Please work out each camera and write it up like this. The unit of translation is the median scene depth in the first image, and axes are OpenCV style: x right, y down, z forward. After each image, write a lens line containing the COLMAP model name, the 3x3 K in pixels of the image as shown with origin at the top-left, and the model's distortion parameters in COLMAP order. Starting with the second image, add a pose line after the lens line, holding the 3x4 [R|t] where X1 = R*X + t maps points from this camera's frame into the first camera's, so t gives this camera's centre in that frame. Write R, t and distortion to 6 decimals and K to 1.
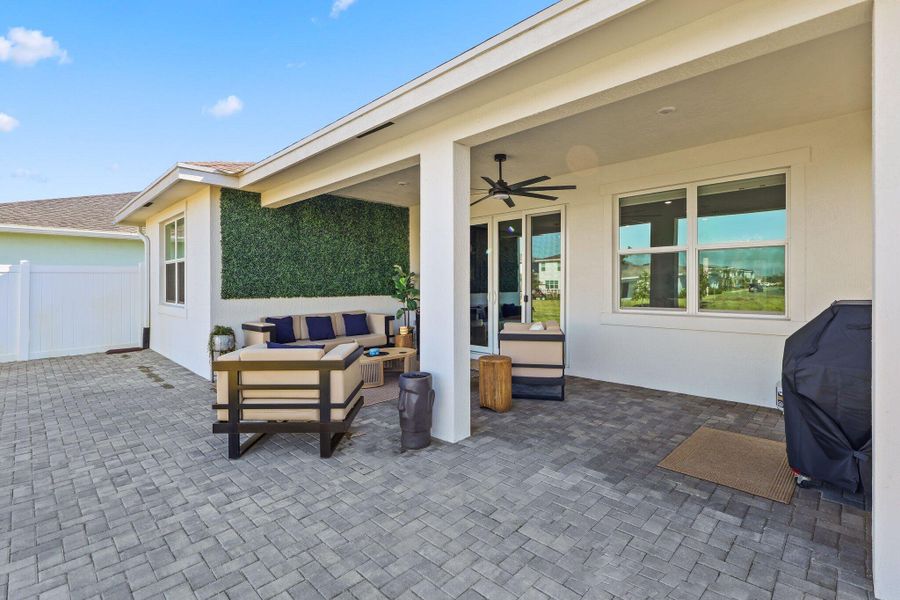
lens RADIAL K [[411.4, 0, 445.0], [0, 411.4, 284.8], [0, 0, 1]] dist [0.004298, -0.000370]
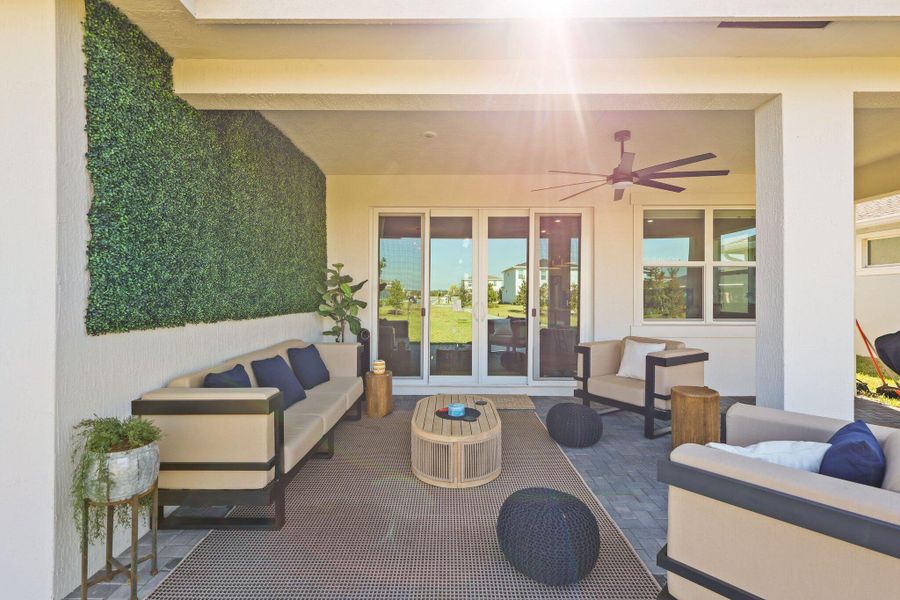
lens RADIAL K [[411.4, 0, 443.0], [0, 411.4, 297.9], [0, 0, 1]] dist [0.004298, -0.000370]
pose [[0.721498, 0.002363, 0.692412, -0.564355], [-0.007396, 0.999963, 0.004294, 0.001586], [-0.692377, -0.008219, 0.721490, 0.570364]]
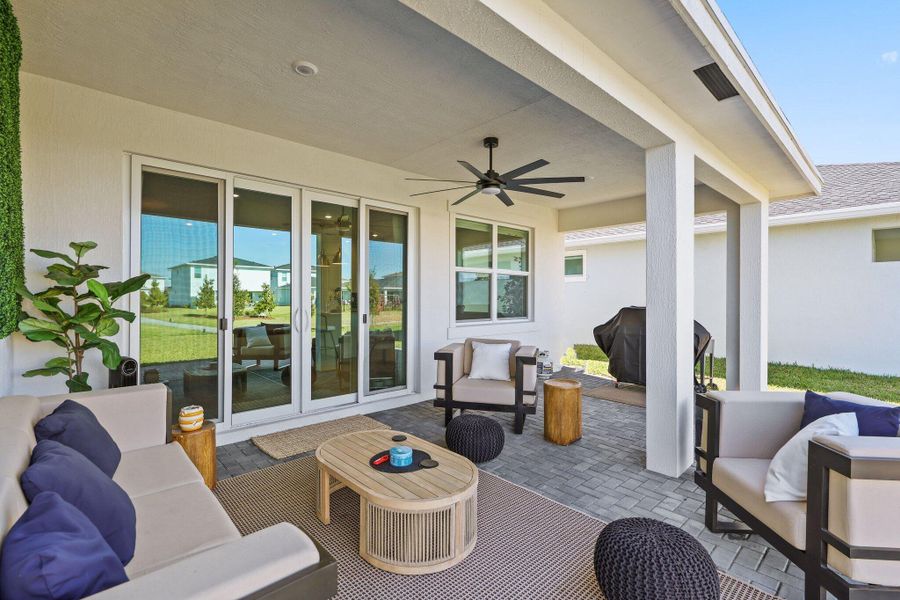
lens RADIAL K [[411.4, 0, 442.1], [0, 411.4, 300.9], [0, 0, 1]] dist [0.004298, -0.000370]
pose [[0.046554, -0.003575, 0.998909, -0.574656], [-0.003270, 0.999988, 0.003732, -0.001759], [-0.998910, -0.003440, 0.046541, 0.902814]]
